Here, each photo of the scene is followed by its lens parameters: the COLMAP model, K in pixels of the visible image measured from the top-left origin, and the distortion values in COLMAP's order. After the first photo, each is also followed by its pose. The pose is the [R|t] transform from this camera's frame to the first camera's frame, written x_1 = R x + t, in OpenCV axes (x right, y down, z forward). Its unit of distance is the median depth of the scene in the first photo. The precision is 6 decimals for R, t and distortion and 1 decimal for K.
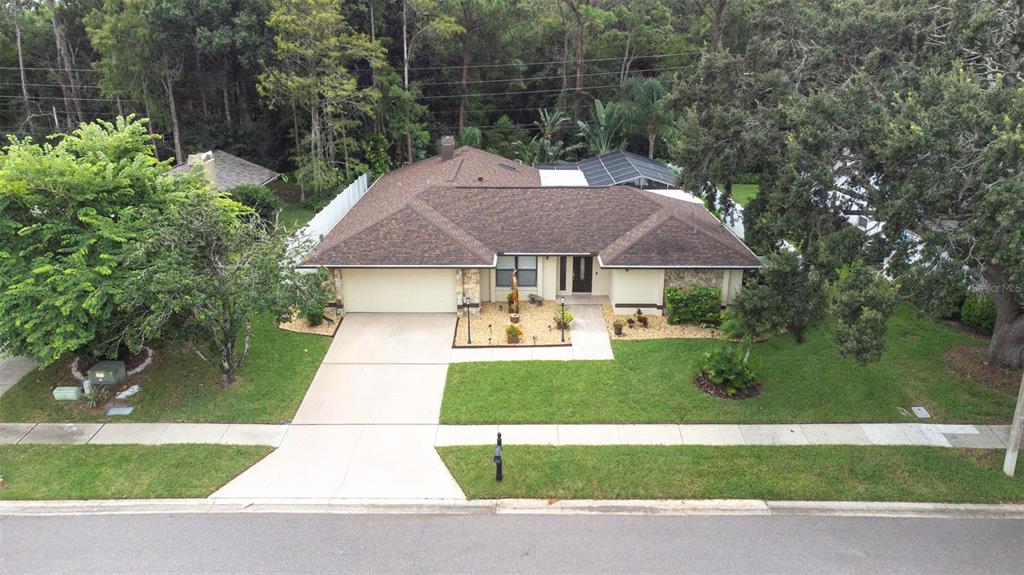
lens RADIAL K [[758.2, 0, 512.0], [0, 758.2, 287.5], [0, 0, 1]] dist [0.001149, 0.091840]
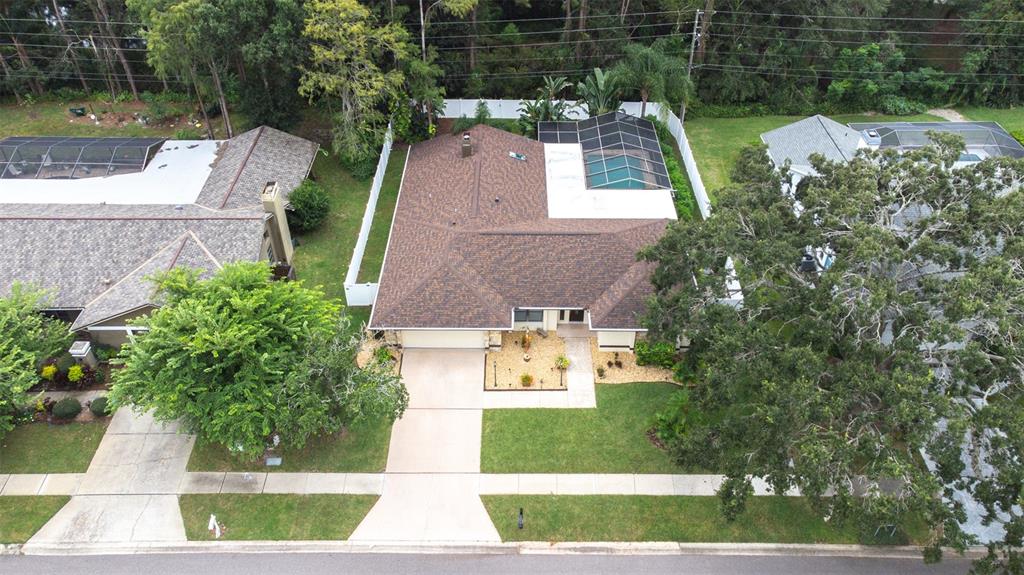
lens RADIAL K [[758.2, 0, 512.0], [0, 758.2, 287.5], [0, 0, 1]] dist [0.001149, 0.091840]
pose [[0.999986, -0.000702, 0.005222, -0.039272], [-0.001116, 0.940356, 0.340191, -0.706789], [-0.005149, -0.340192, 0.940342, -0.335467]]
